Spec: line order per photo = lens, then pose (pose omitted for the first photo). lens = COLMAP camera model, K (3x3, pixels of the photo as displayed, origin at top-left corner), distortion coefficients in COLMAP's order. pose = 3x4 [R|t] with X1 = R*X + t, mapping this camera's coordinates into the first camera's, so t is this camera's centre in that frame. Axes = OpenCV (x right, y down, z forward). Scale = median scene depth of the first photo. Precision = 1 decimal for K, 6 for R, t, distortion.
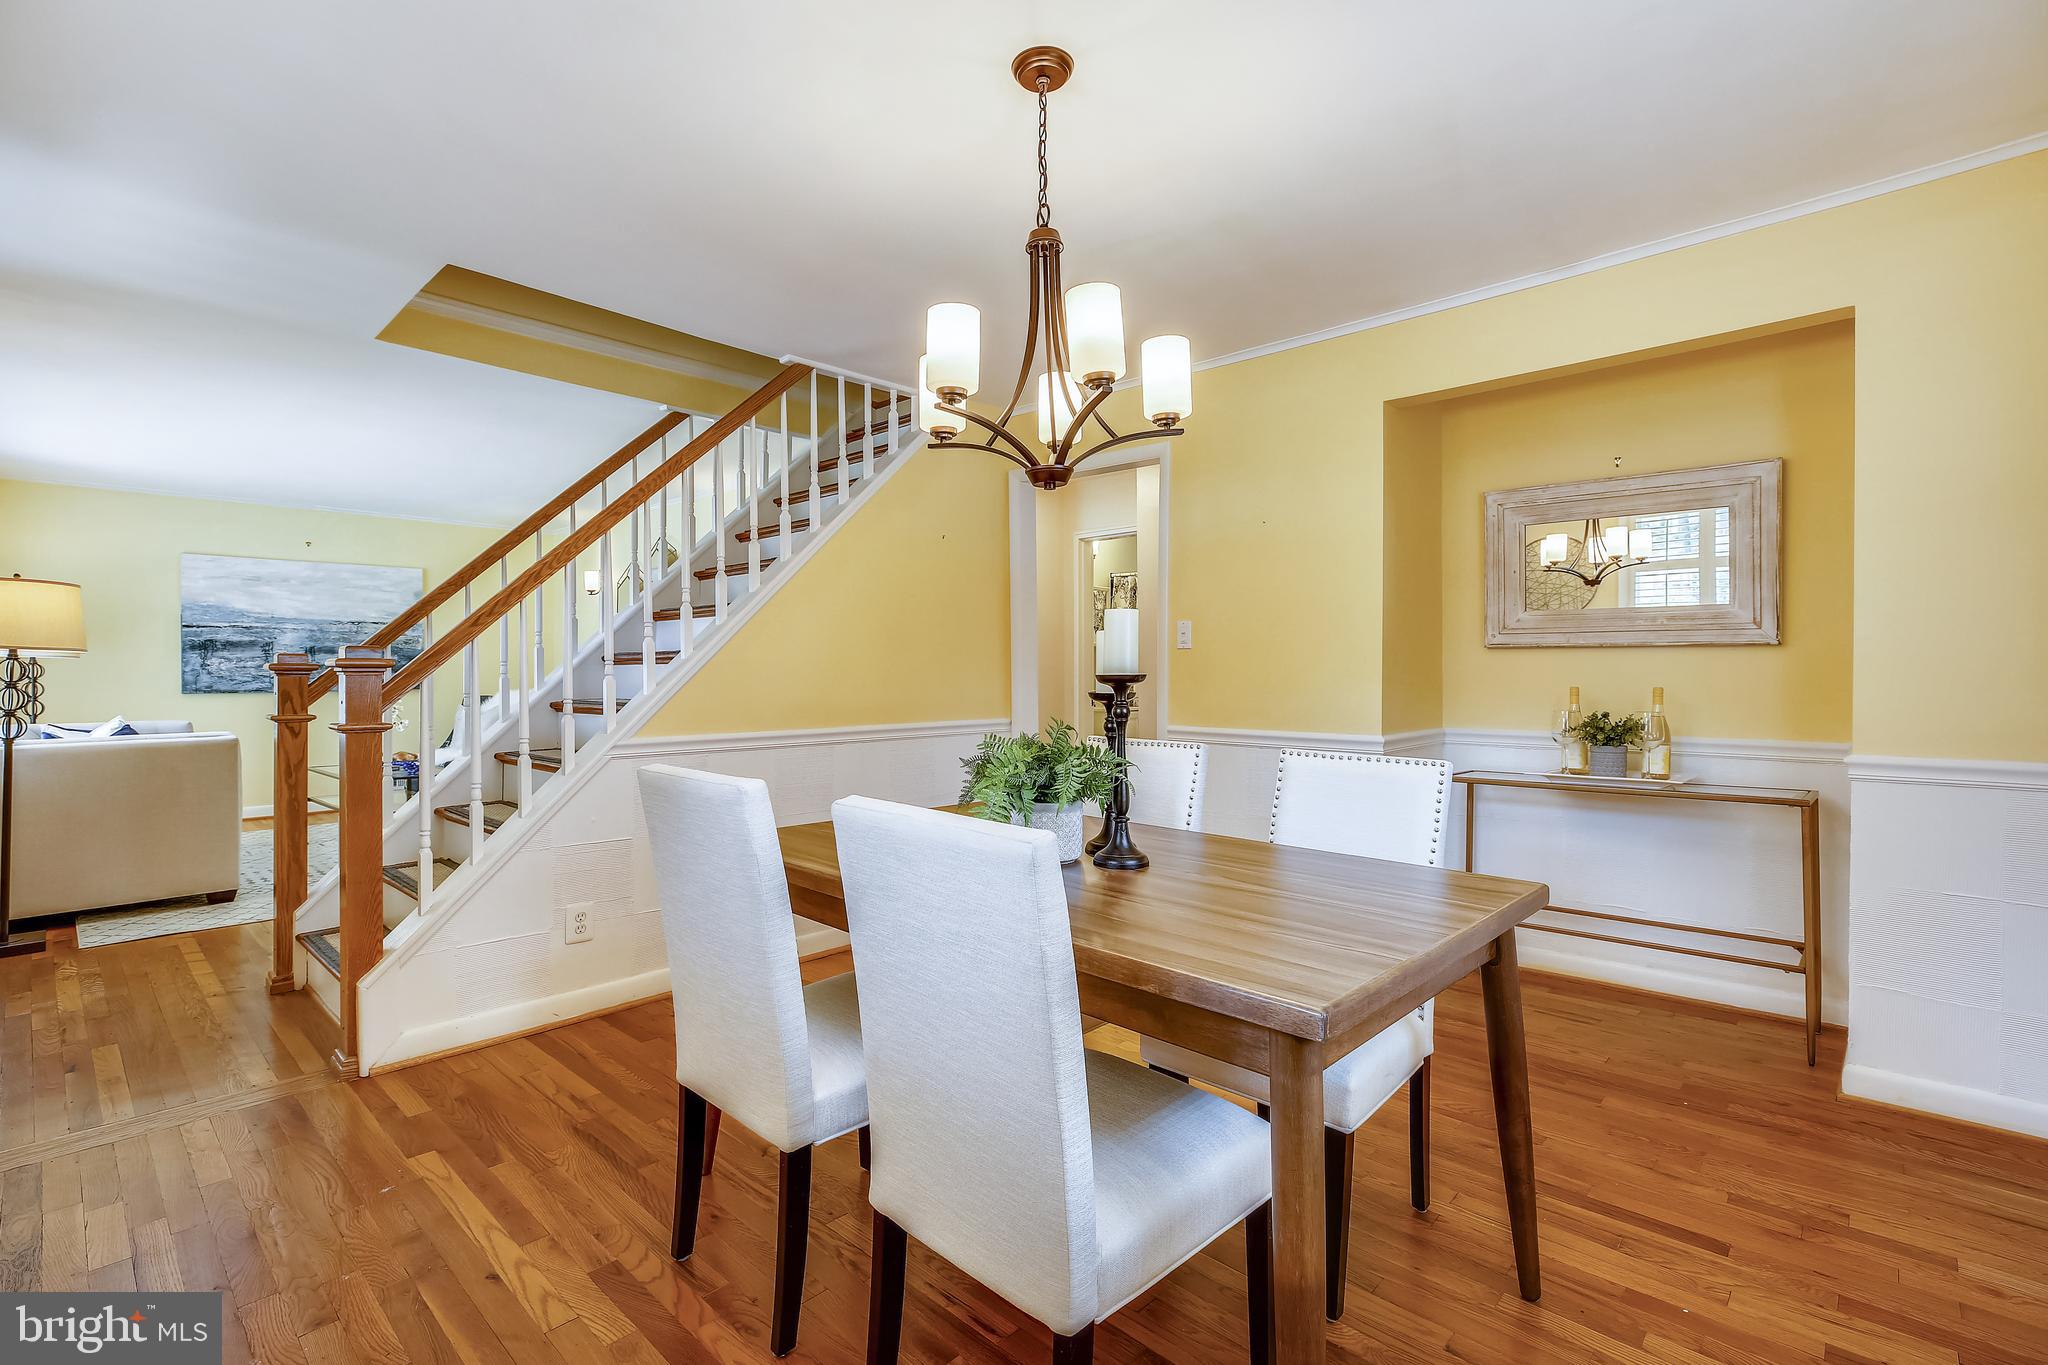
lens RADIAL K [[931.0, 0, 1031.8], [0, 931.0, 677.5], [0, 0, 1]] dist [-0.024843, 0.010164]
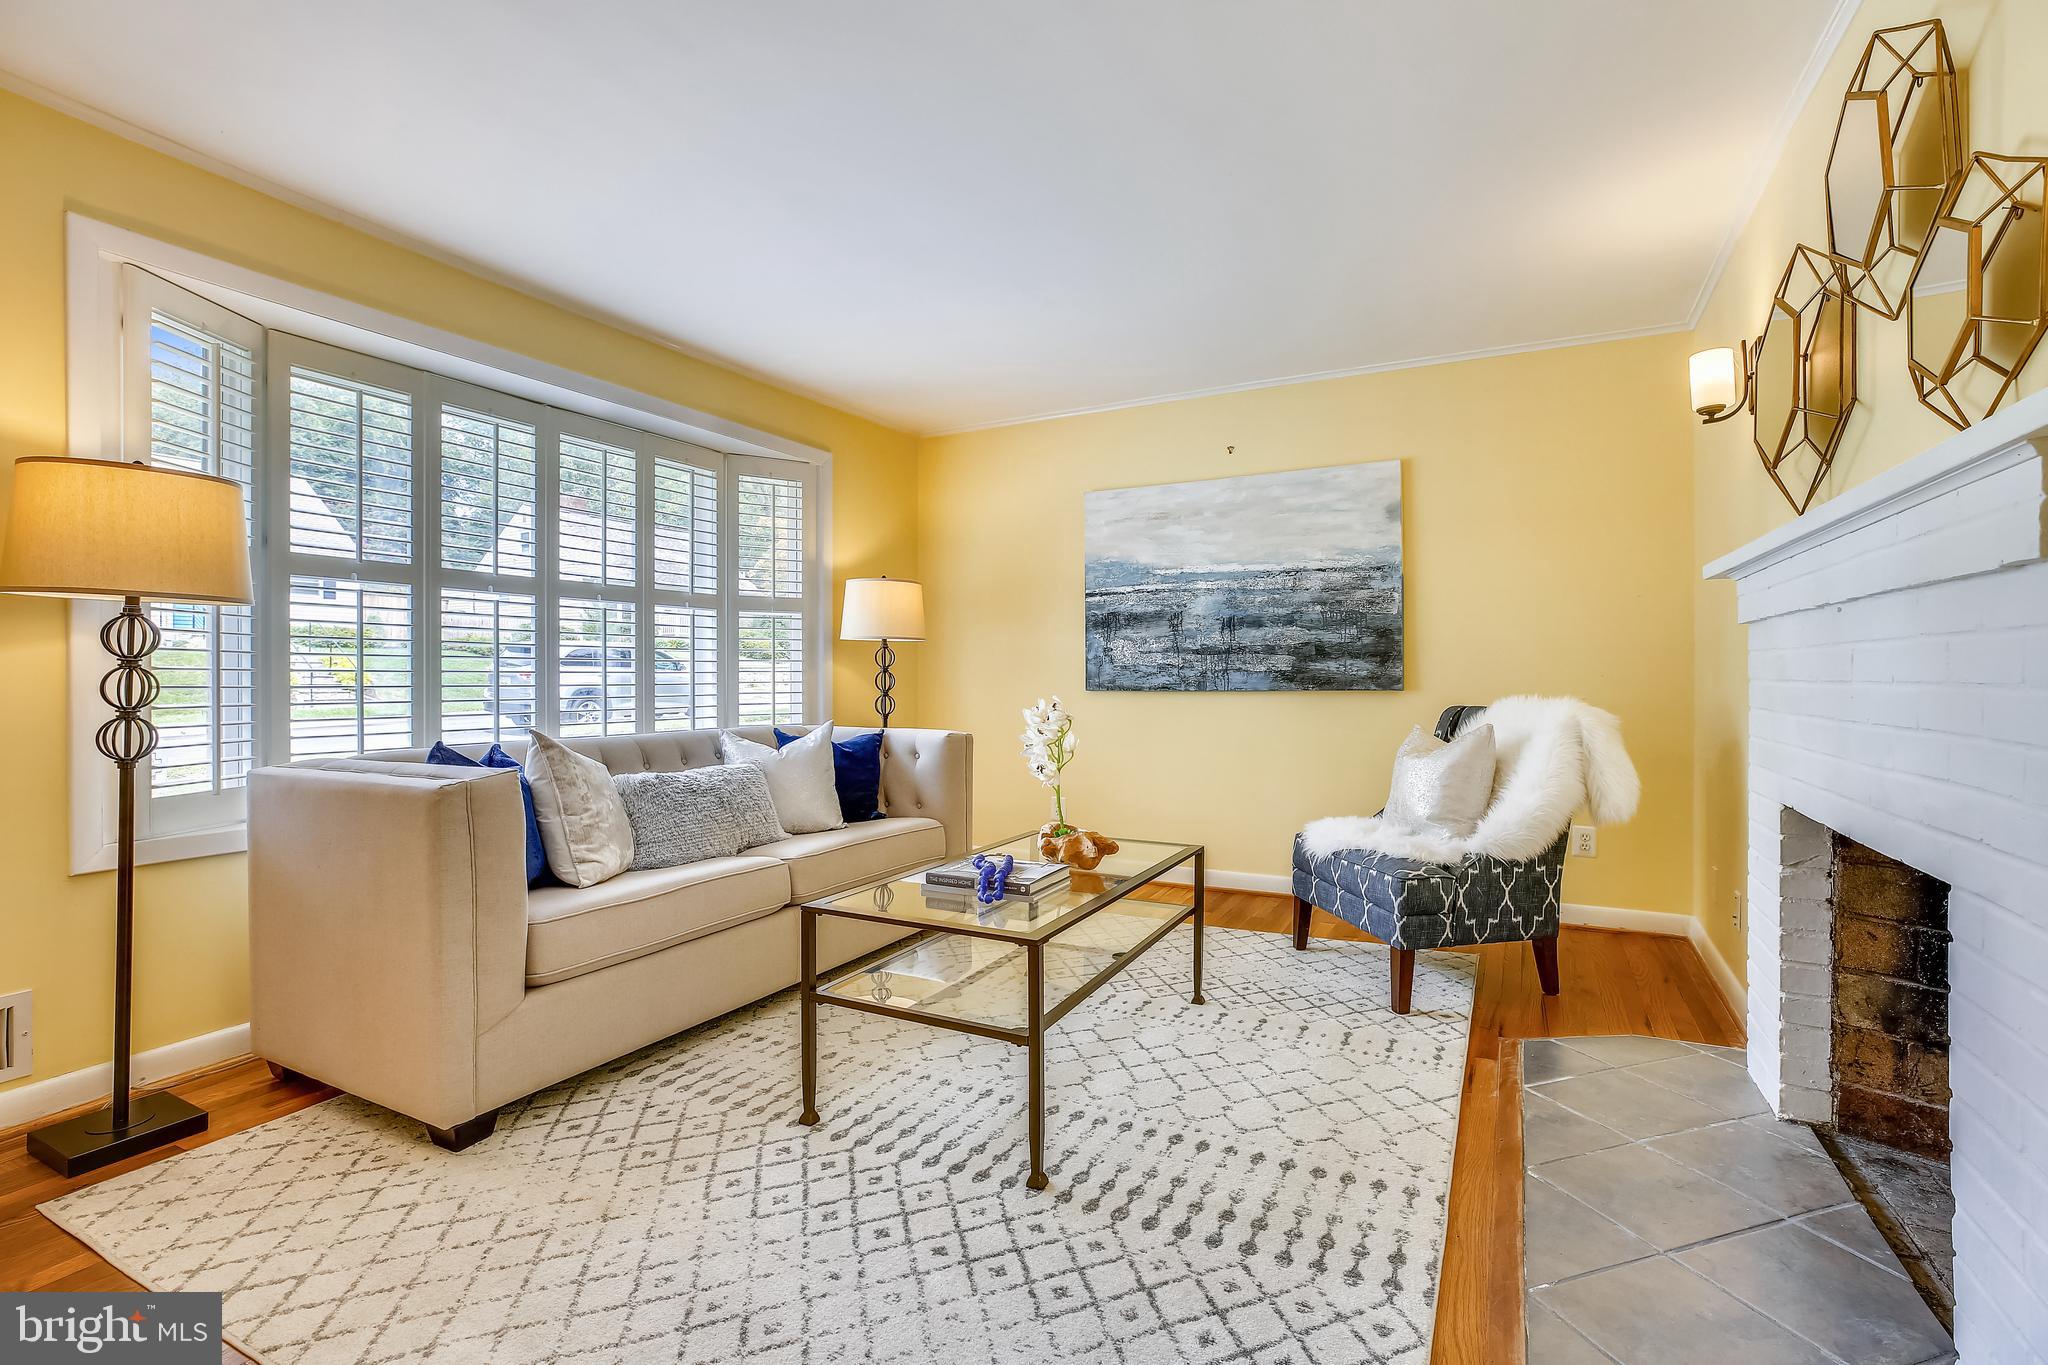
lens RADIAL K [[931.0, 0, 1007.4], [0, 931.0, 672.1], [0, 0, 1]] dist [-0.024843, 0.010164]
pose [[0.253862, -0.000872, -0.967240, -0.237095], [-0.008727, 0.999957, -0.003192, 0.006145], [0.967201, 0.009251, 0.253844, 0.729276]]
